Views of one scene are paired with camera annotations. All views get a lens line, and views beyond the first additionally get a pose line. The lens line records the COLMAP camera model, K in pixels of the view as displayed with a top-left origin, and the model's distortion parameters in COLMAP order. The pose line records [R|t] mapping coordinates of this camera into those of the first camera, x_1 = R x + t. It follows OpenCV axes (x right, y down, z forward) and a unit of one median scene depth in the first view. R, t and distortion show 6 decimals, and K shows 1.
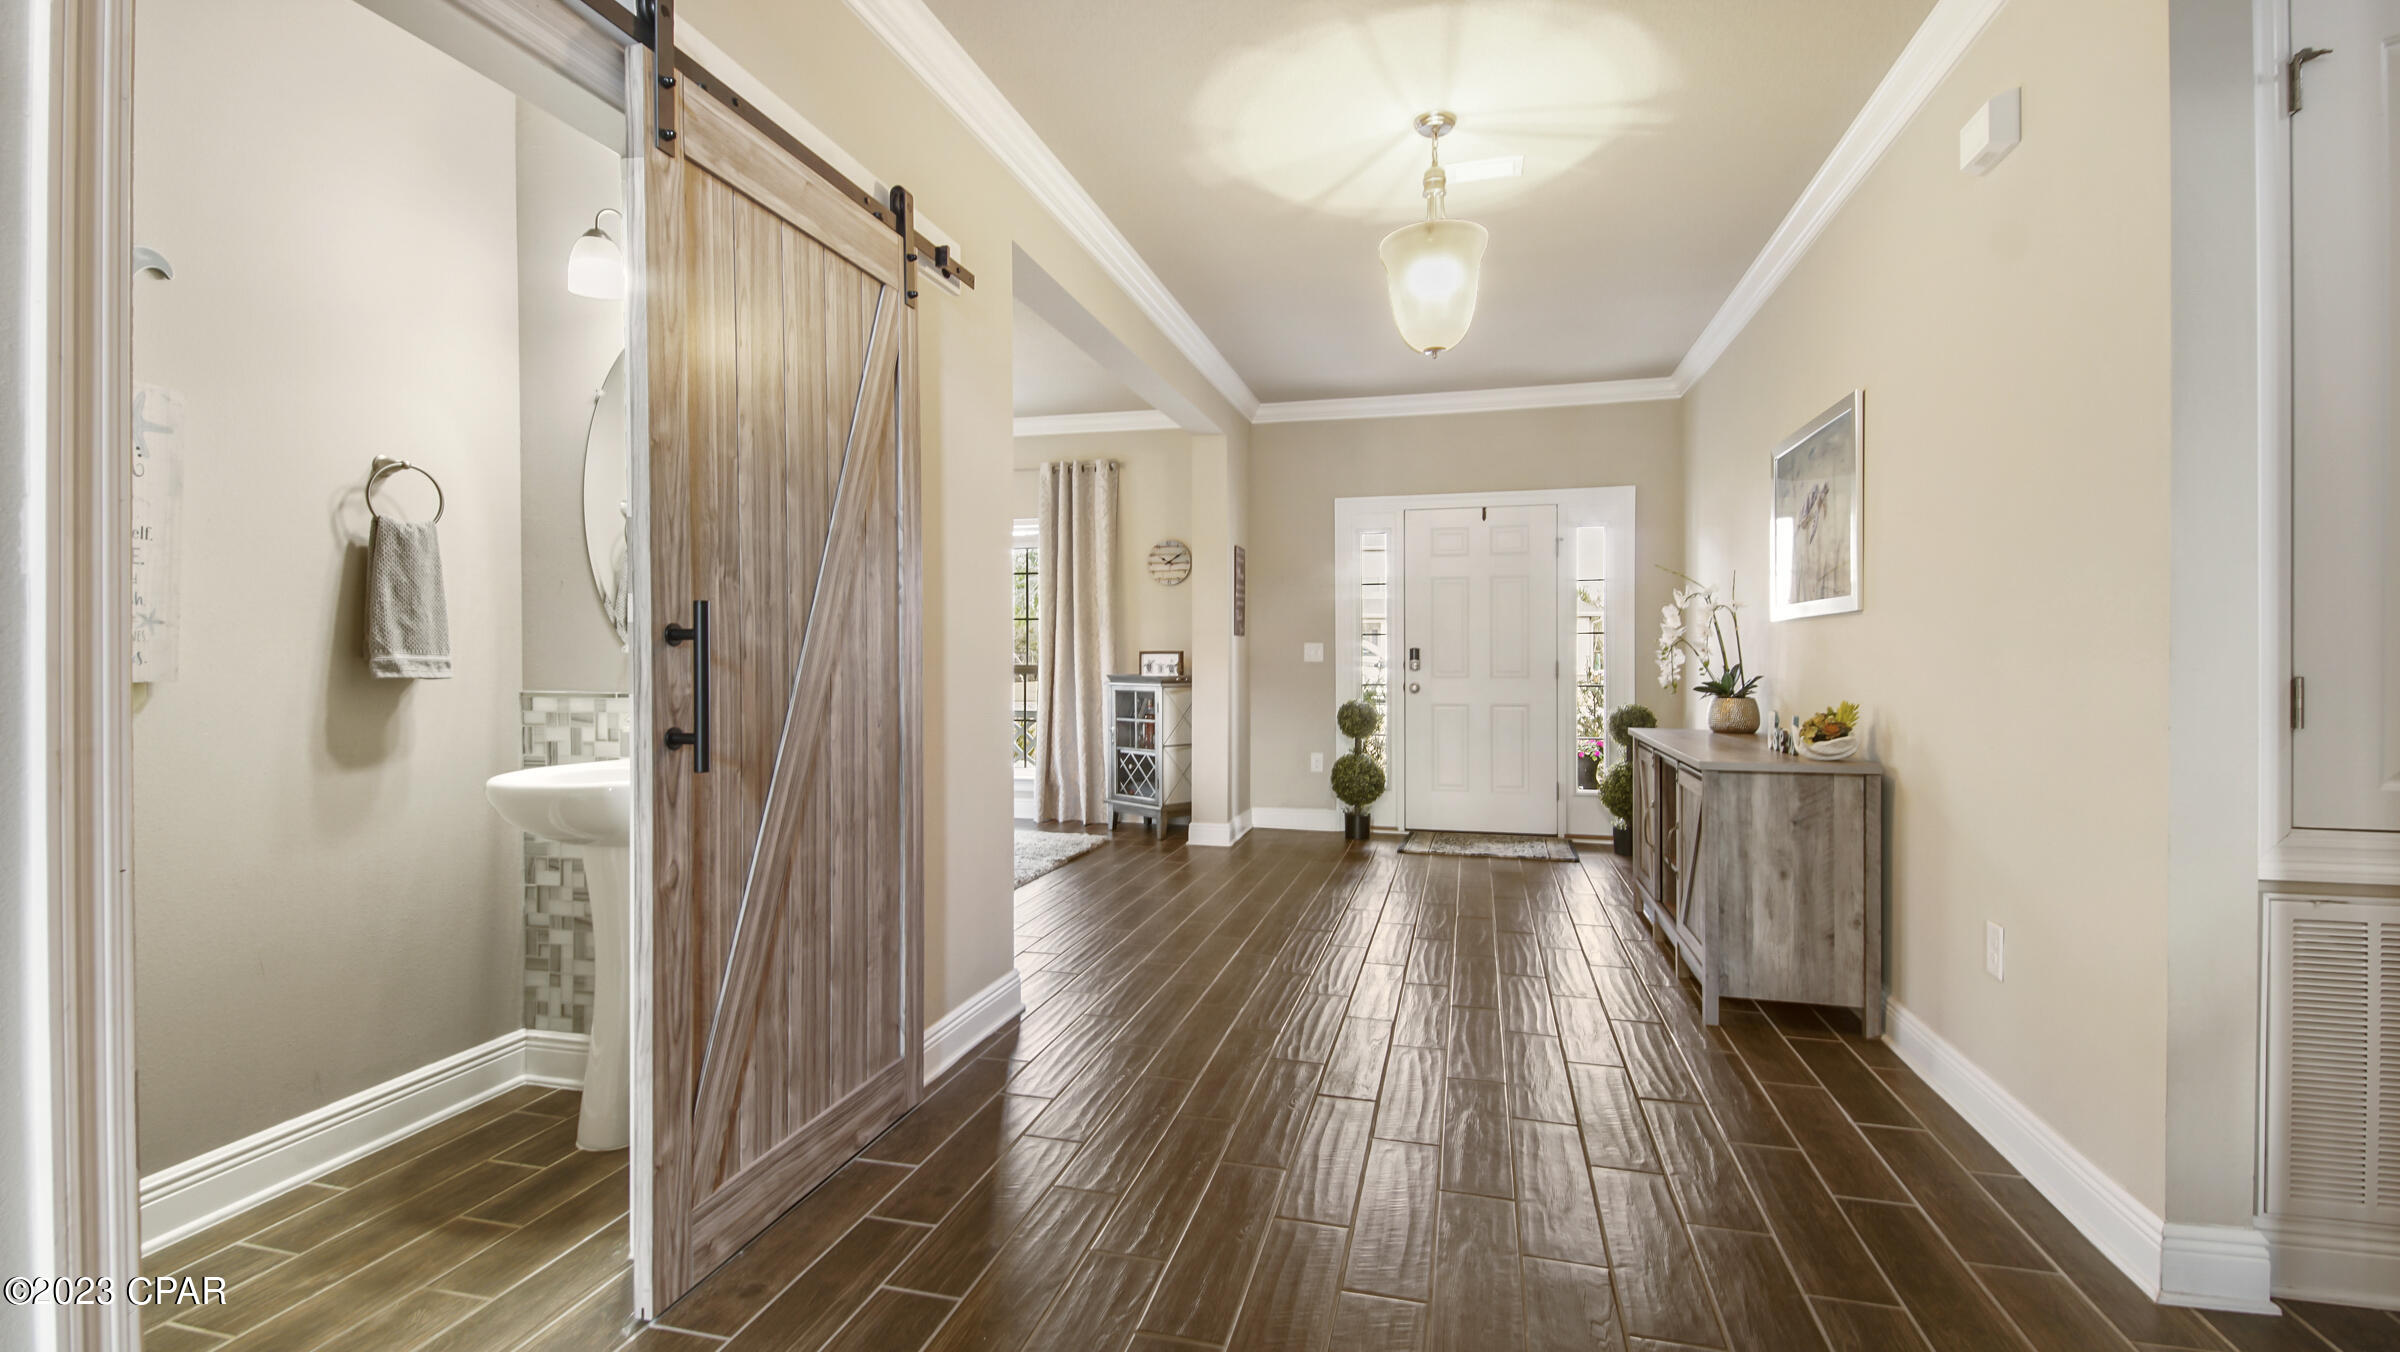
lens RADIAL K [[1071.4, 0, 1202.2], [0, 1071.4, 682.8], [0, 0, 1]] dist [0.003545, -0.000156]
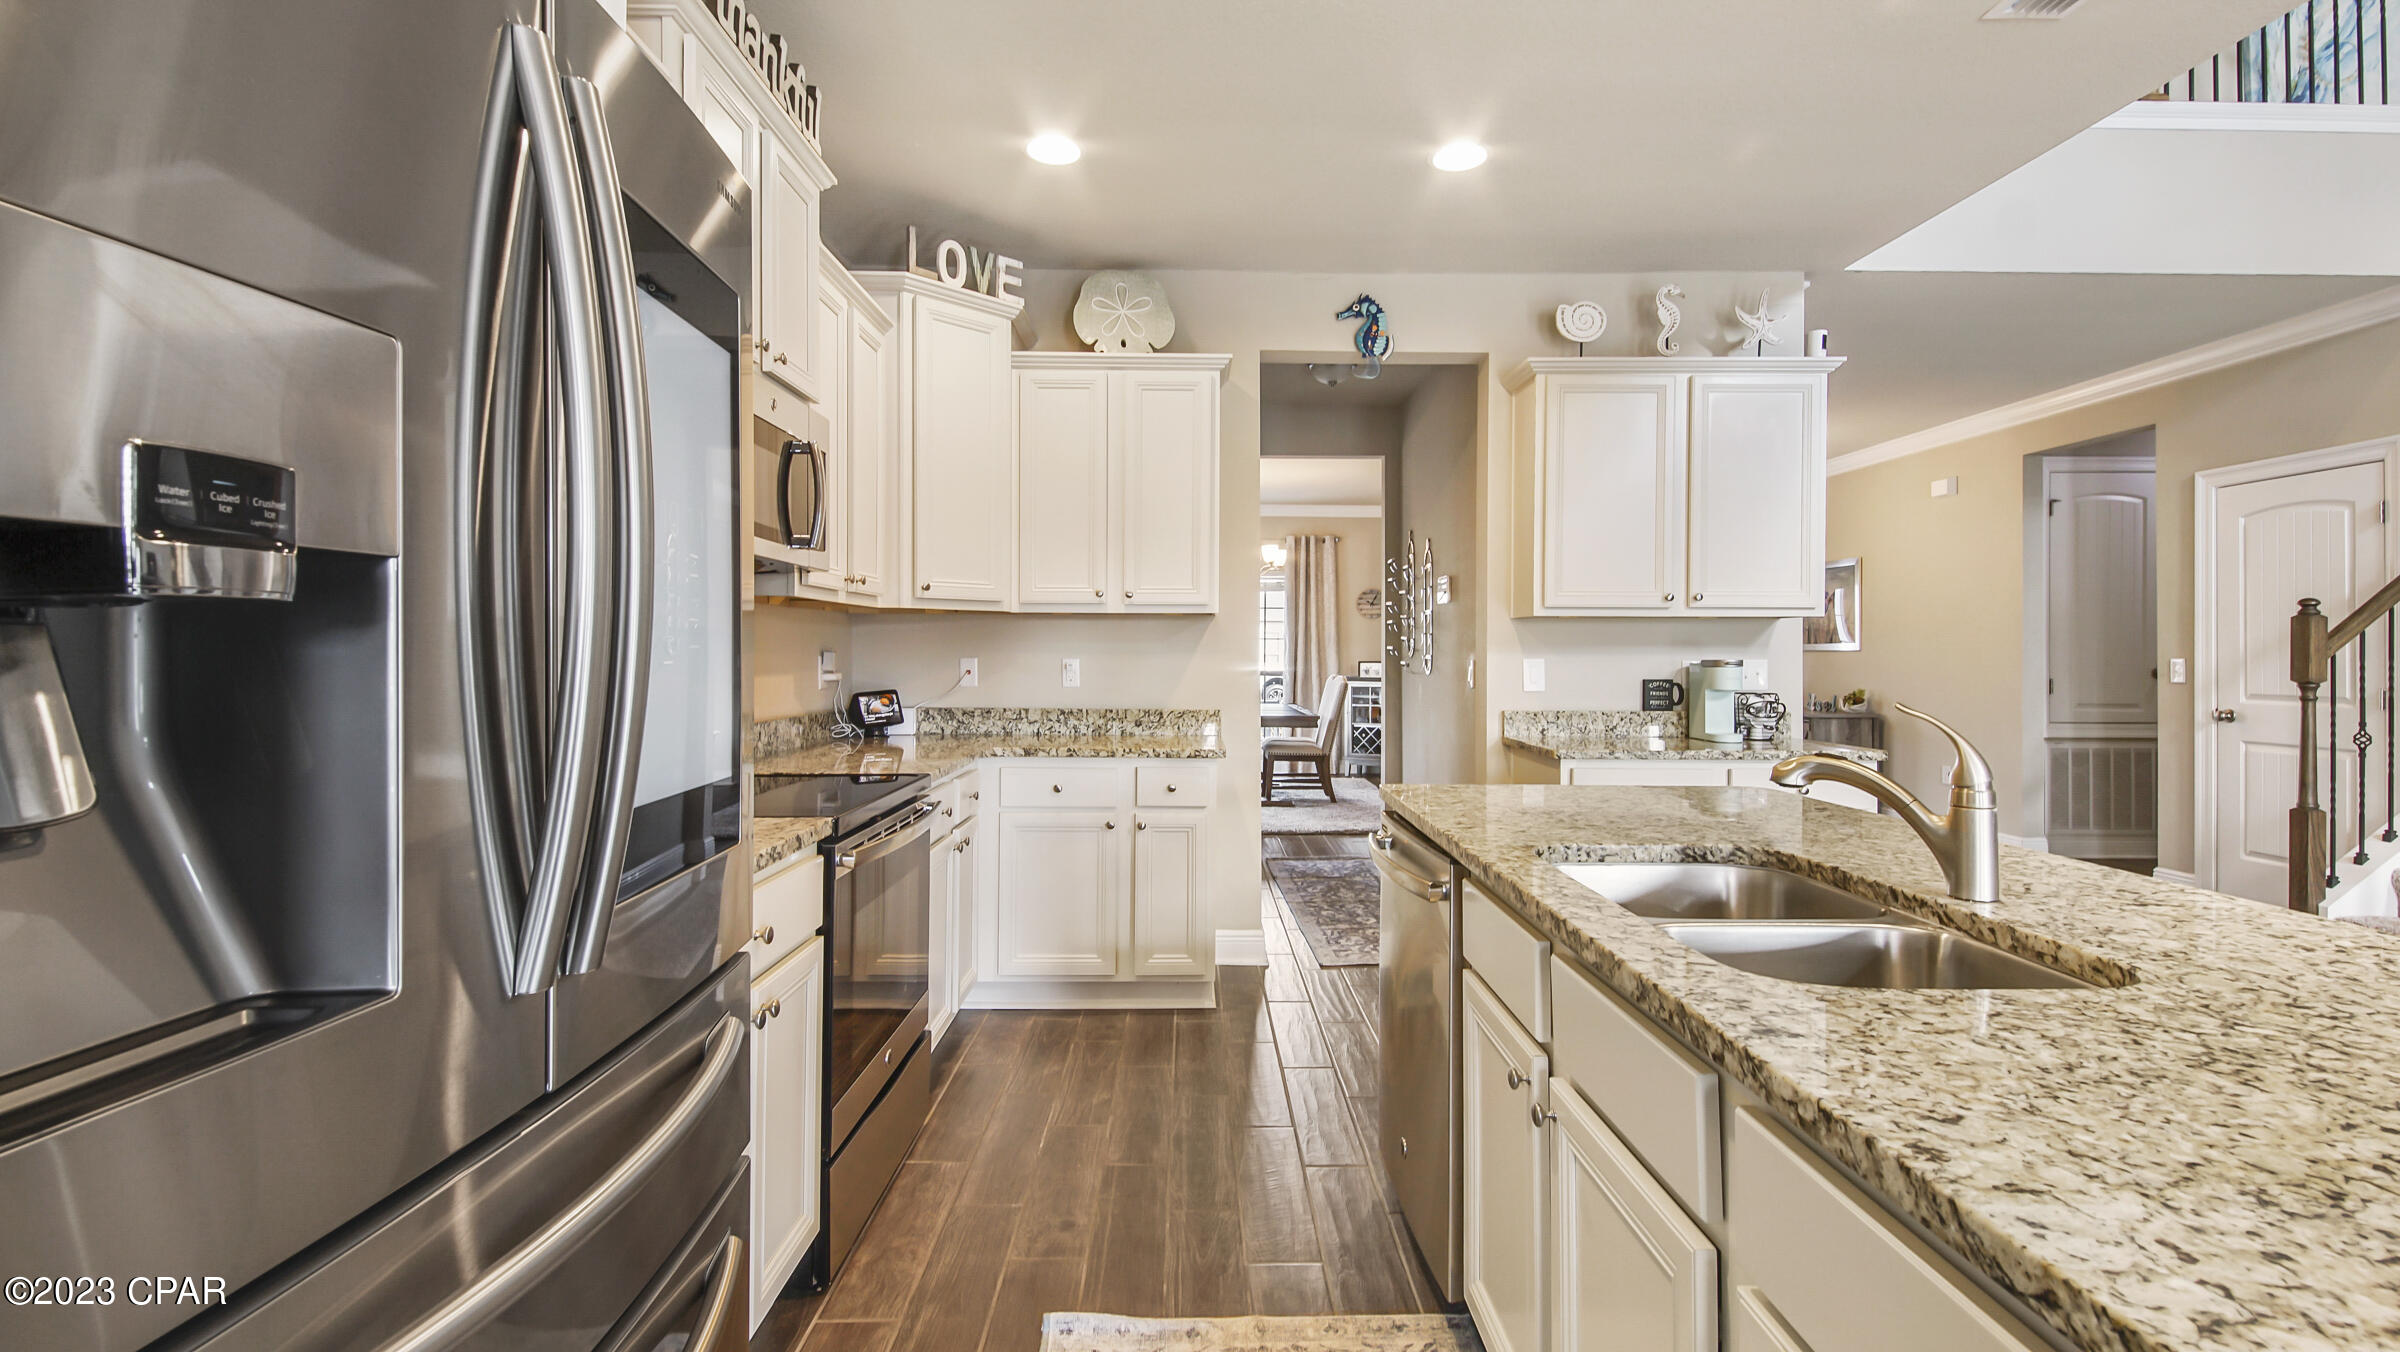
lens RADIAL K [[1103.9, 0, 1204.6], [0, 1103.9, 668.7], [0, 0, 1]] dist [0.048578, -0.028852]
pose [[0.965316, 0.000182, 0.261085, -0.734390], [0.002800, 0.999935, -0.011050, -0.001562], [-0.261070, 0.011398, 0.965253, -0.512683]]
